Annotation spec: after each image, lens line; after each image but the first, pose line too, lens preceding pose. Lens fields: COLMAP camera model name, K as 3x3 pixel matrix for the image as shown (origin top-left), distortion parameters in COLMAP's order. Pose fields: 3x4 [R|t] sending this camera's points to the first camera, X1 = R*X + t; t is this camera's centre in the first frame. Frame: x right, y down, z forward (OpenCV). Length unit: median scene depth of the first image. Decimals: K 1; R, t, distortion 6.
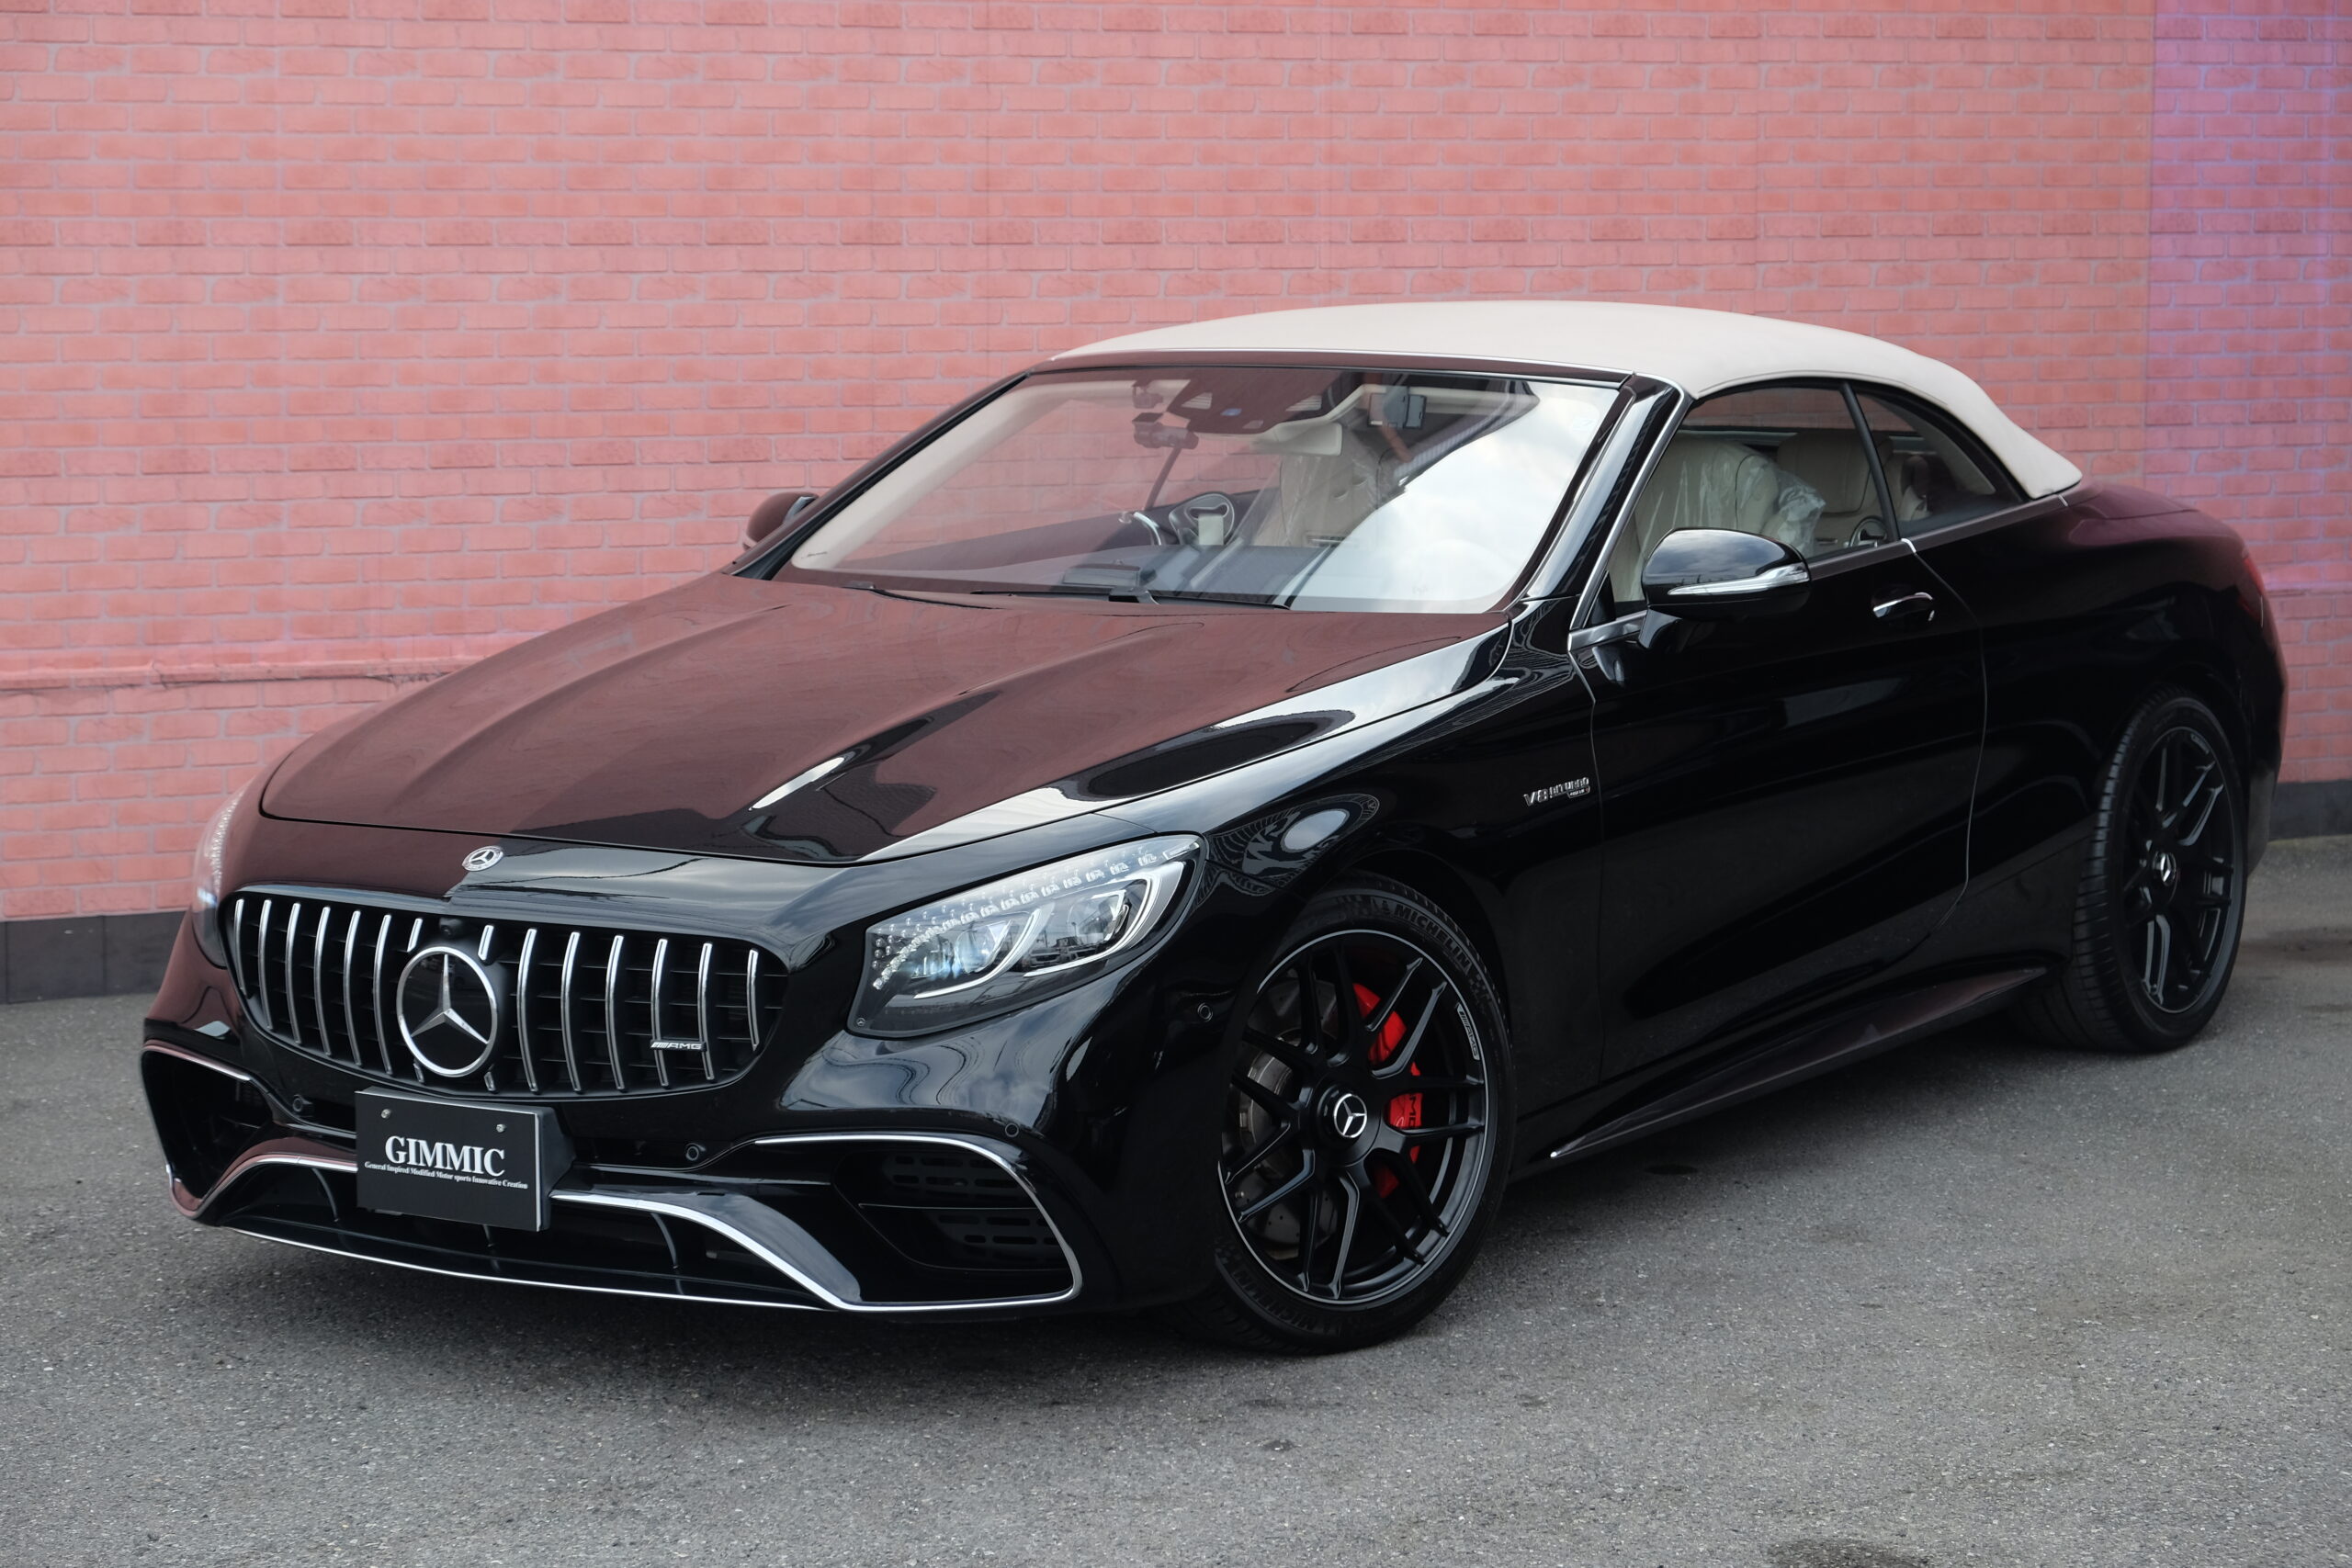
lens RADIAL K [[5515.9, 0, 1184.1], [0, 5515.9, 787.8], [0, 0, 1]] dist [0.032874, 0.644218]
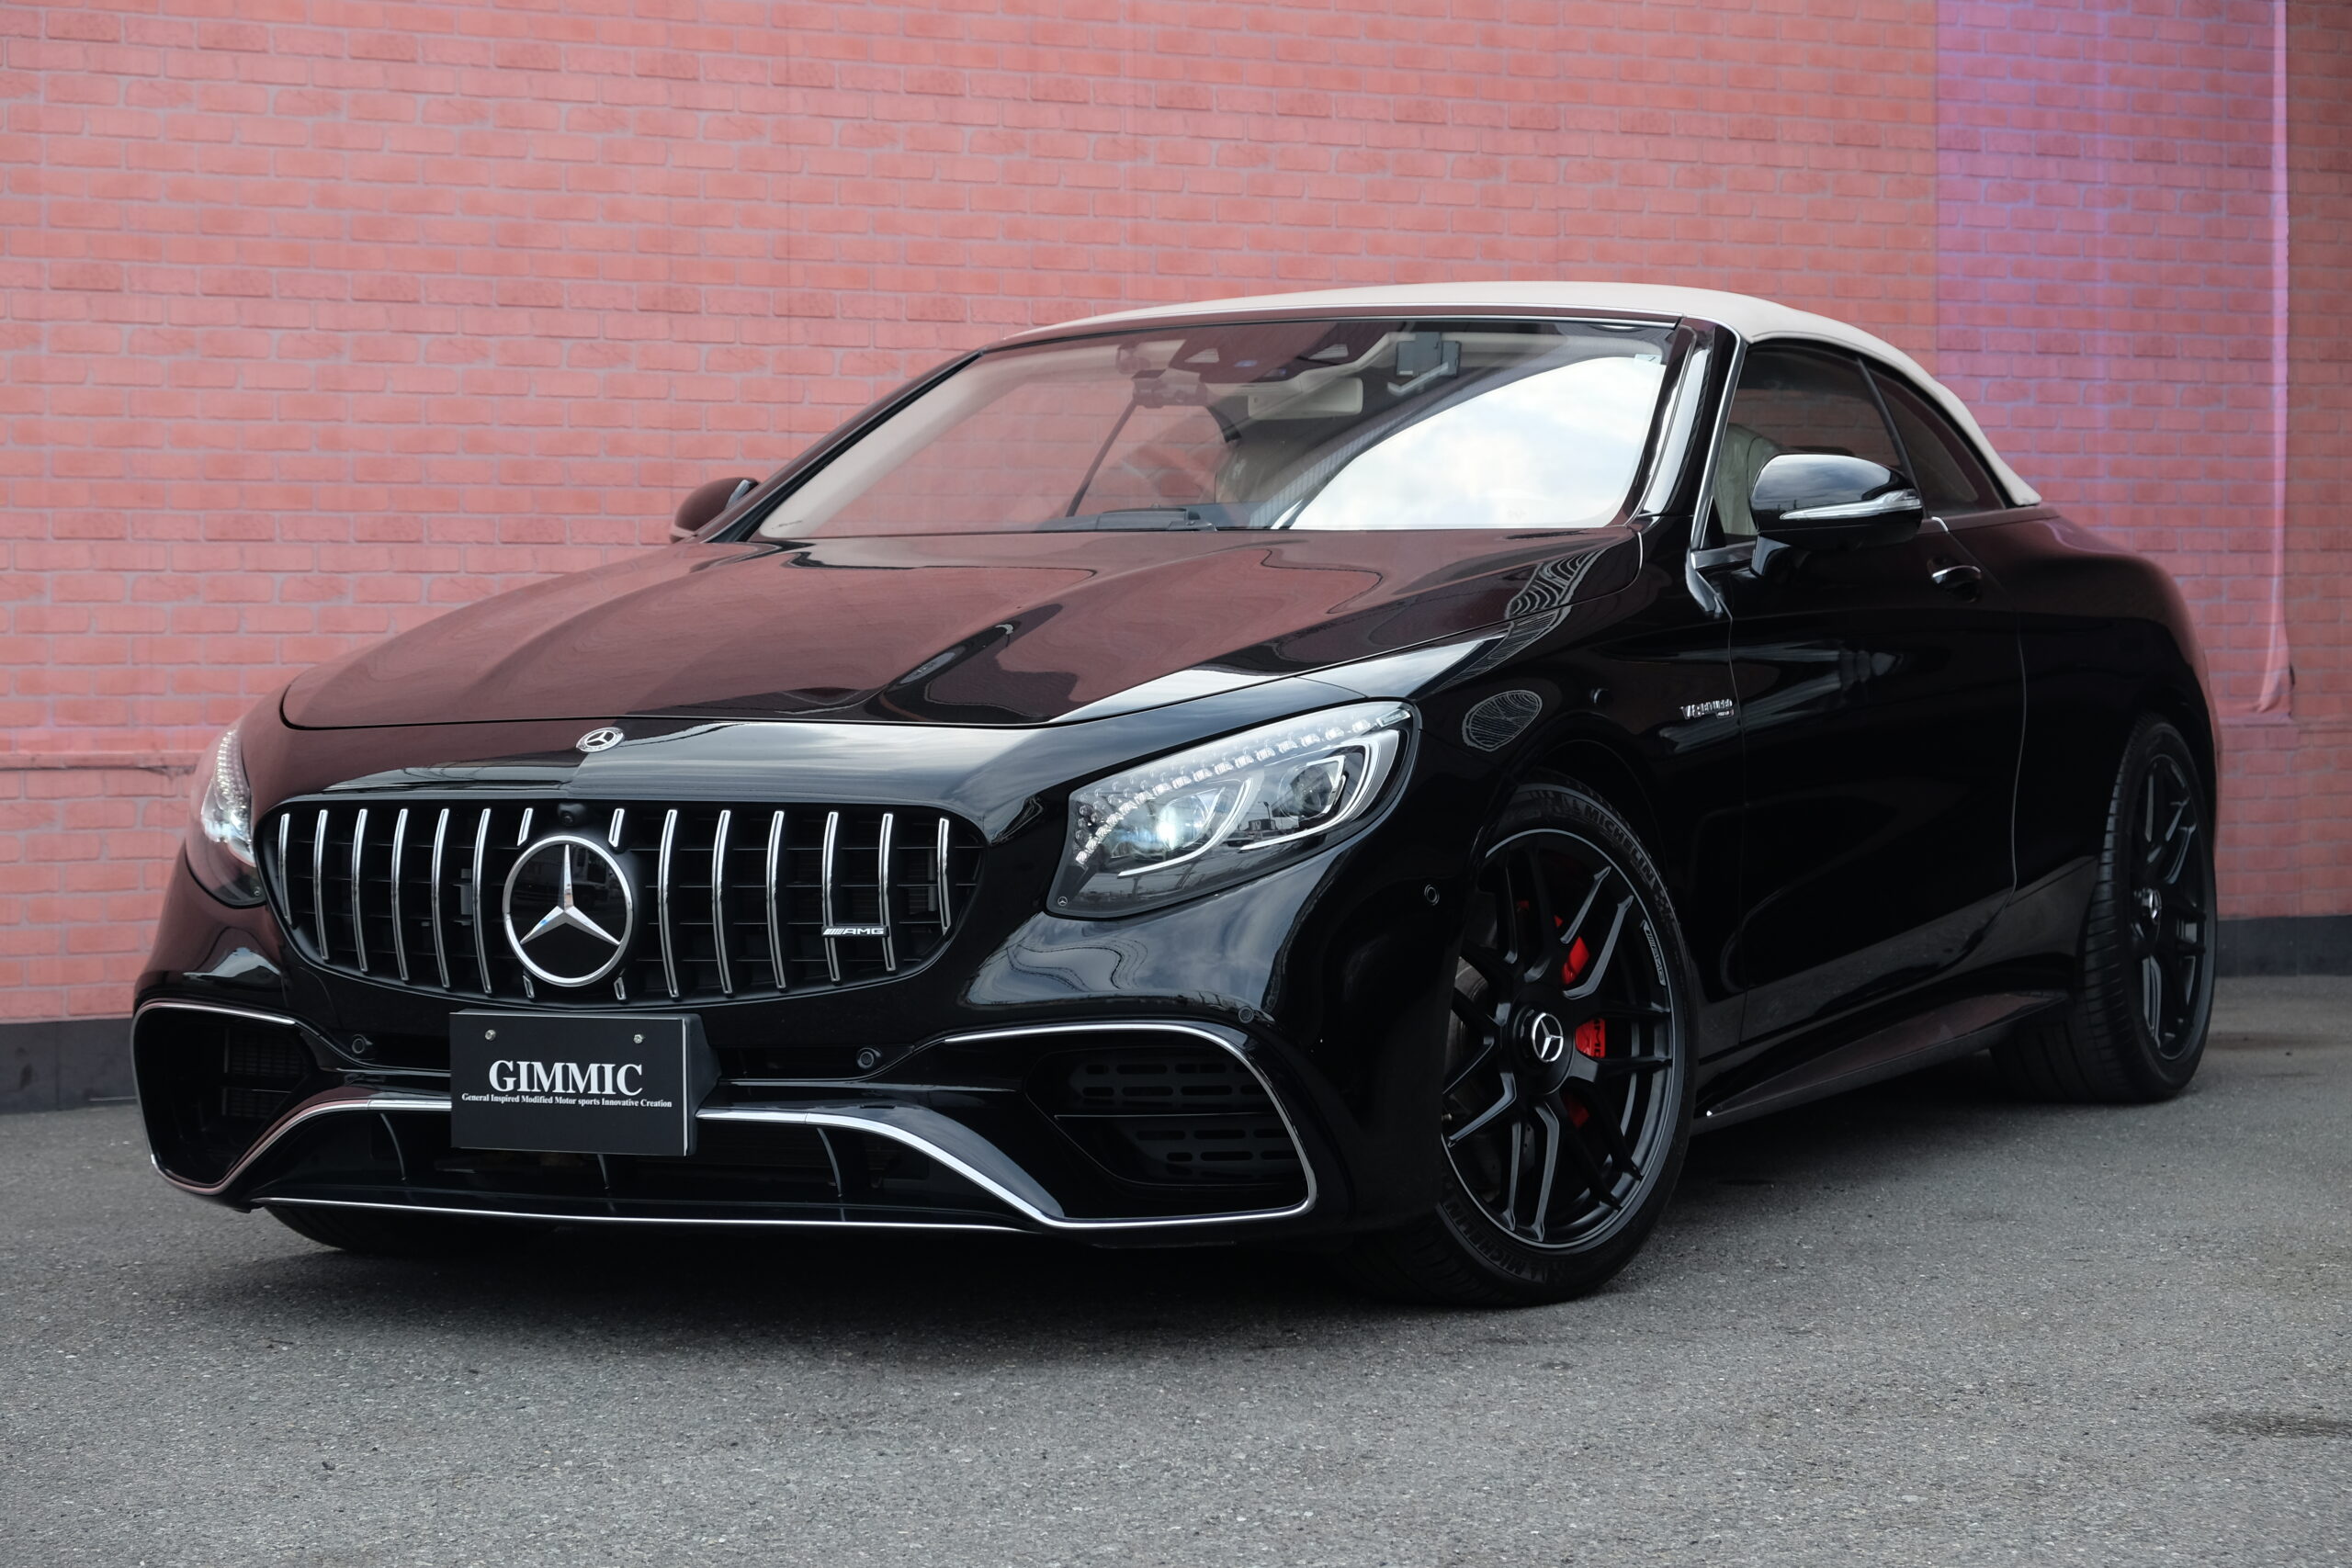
lens RADIAL K [[5582.8, 0, 1176.0], [0, 5582.8, 784.0], [0, 0, 1]] dist [0.069703, 0.209540]
pose [[0.990158, -0.010623, 0.139553, -0.143020], [0.023232, 0.995757, -0.089038, 0.089844], [-0.138015, 0.091404, 0.986203, 0.101471]]
